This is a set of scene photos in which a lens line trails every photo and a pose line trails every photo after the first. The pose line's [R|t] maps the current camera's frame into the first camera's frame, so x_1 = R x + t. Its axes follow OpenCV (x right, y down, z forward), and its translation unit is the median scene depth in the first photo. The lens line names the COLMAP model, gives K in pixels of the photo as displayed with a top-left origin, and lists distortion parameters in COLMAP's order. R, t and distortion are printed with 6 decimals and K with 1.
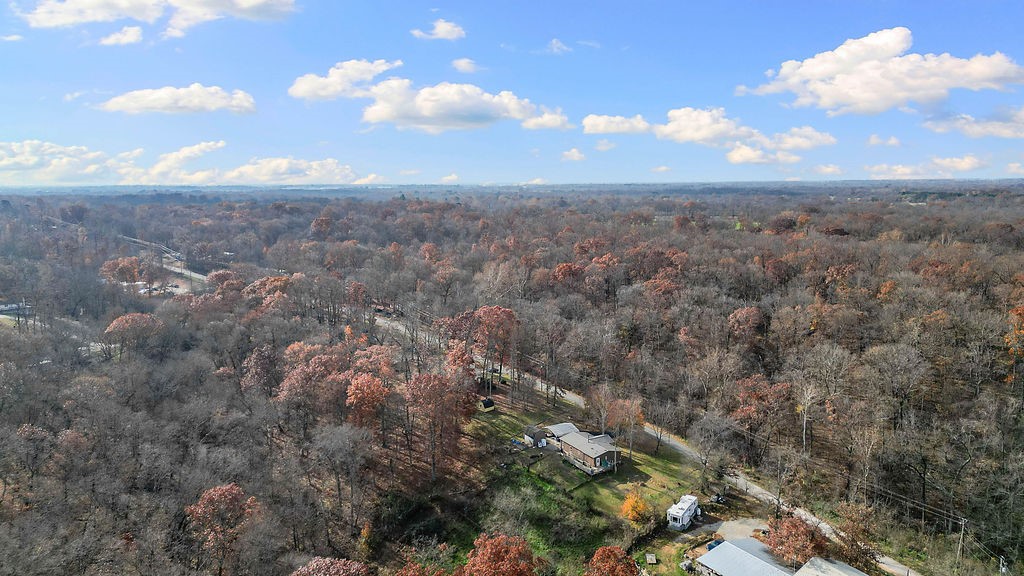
lens RADIAL K [[755.4, 0, 509.1], [0, 755.4, 286.5], [0, 0, 1]] dist [0.001204, 0.001626]
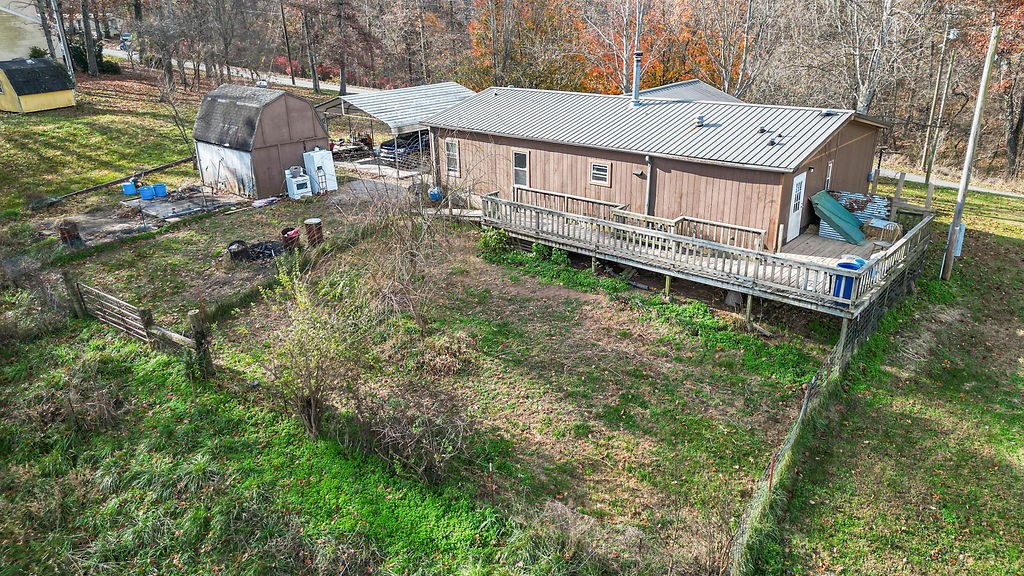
lens RADIAL K [[755.4, 0, 513.0], [0, 755.4, 287.9], [0, 0, 1]] dist [0.001204, 0.001626]
pose [[0.950495, -0.130137, 0.282175, 0.016758], [0.074214, 0.976871, 0.200539, 0.094530], [-0.301746, -0.169670, 0.938169, 0.391410]]
